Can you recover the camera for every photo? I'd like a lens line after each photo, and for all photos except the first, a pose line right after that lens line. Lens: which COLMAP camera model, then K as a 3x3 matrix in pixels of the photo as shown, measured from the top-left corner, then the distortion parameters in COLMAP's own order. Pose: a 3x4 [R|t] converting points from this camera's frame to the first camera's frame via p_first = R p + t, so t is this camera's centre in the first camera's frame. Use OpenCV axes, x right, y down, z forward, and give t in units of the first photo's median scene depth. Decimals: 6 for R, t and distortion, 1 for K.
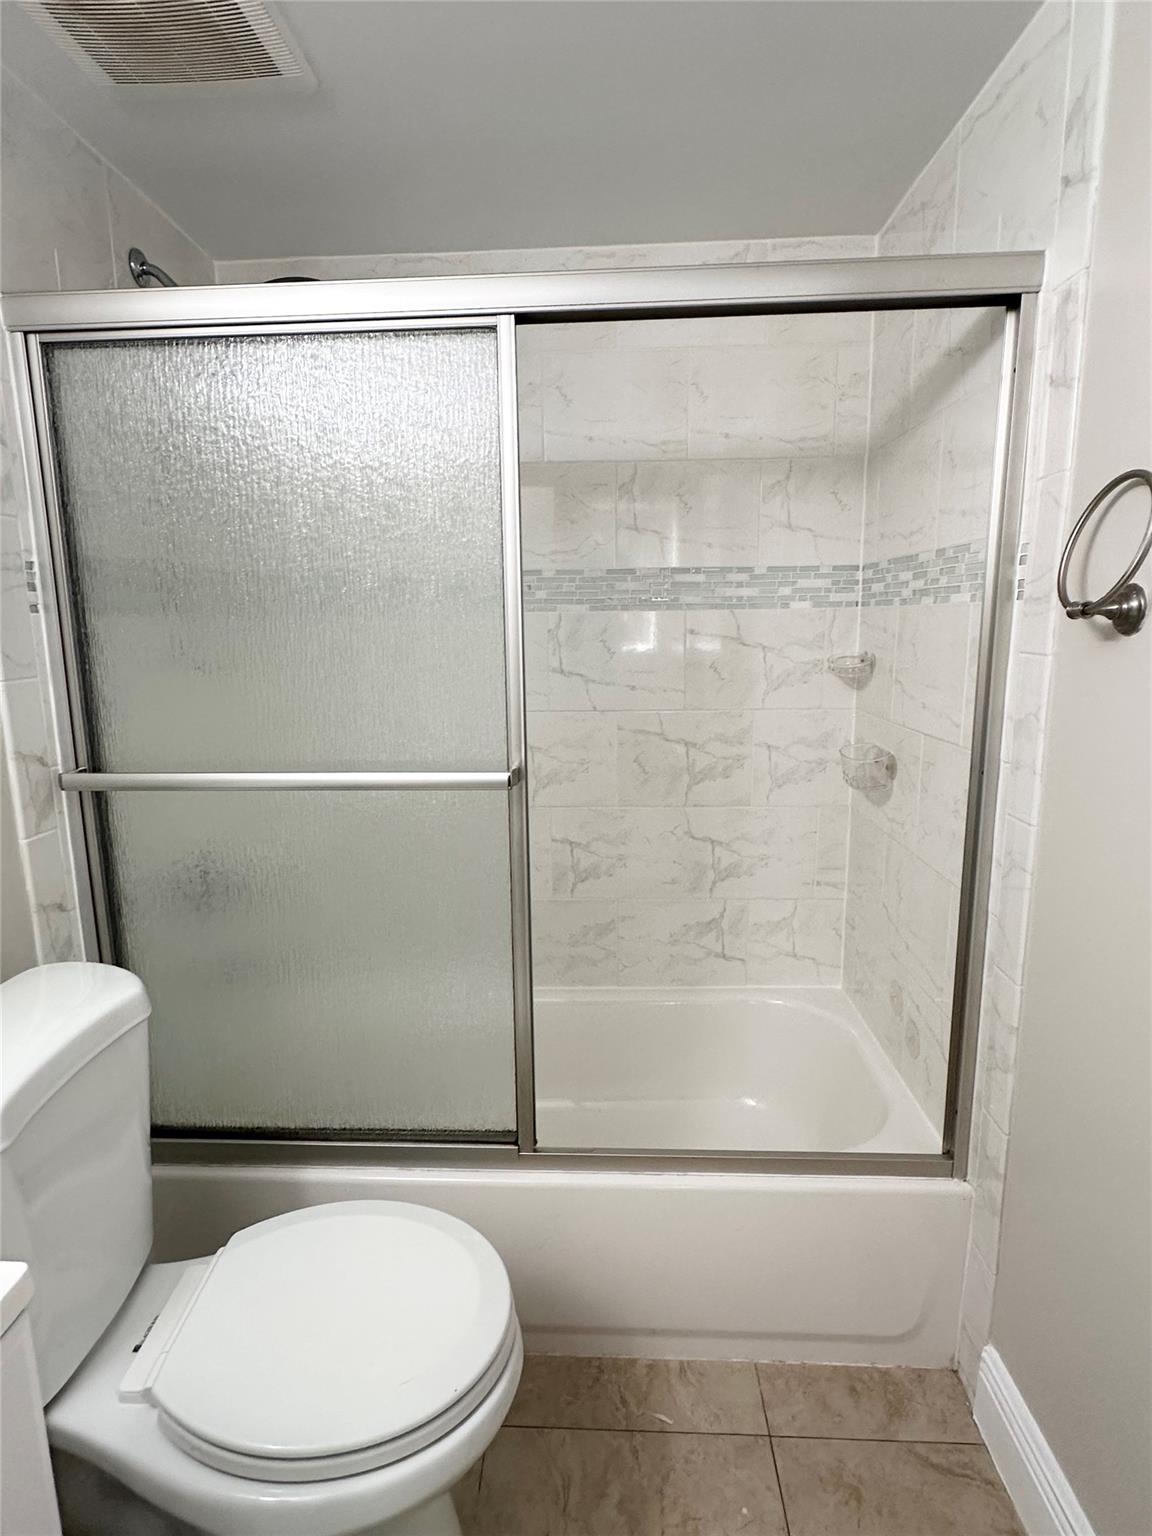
lens RADIAL K [[817.7, 0, 574.4], [0, 817.7, 768.1], [0, 0, 1]] dist [-0.000645, 0.001365]
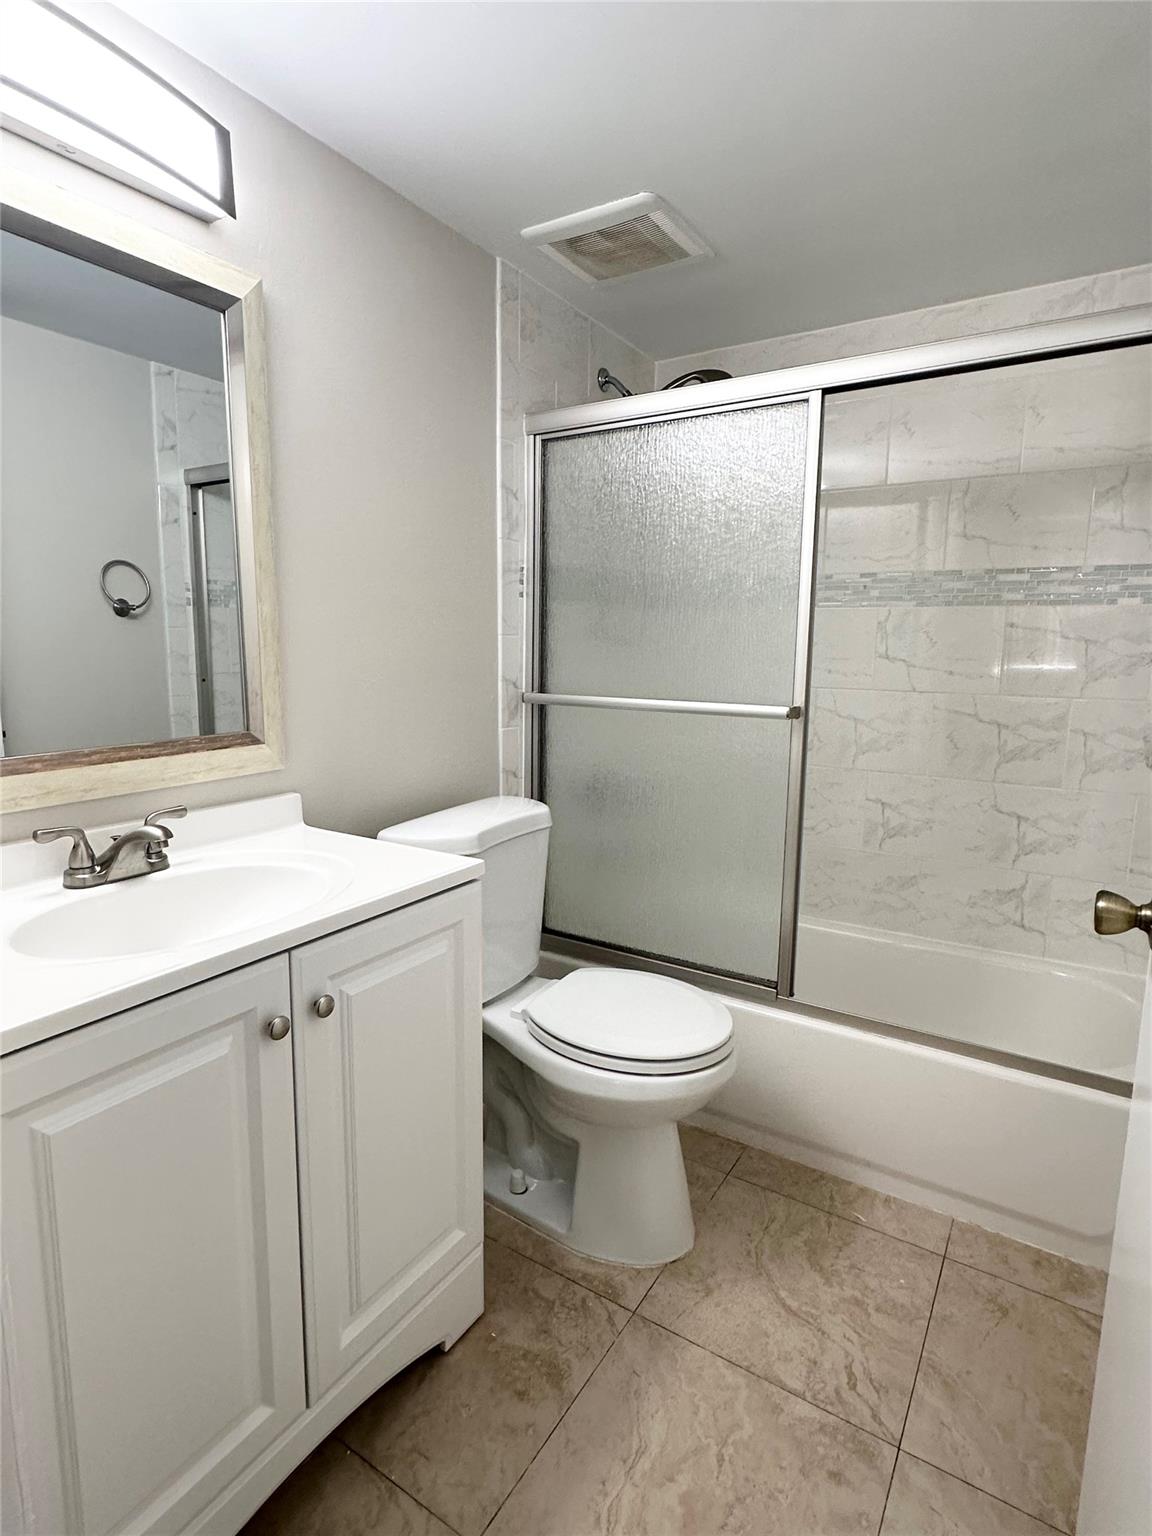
lens RADIAL K [[817.7, 0, 575.0], [0, 817.7, 766.6], [0, 0, 1]] dist [-0.000645, 0.001365]
pose [[0.869402, 0.097562, -0.484378, 0.273090], [-0.111213, 0.993796, 0.000554, 0.136364], [0.481427, 0.053387, 0.874859, -0.384175]]
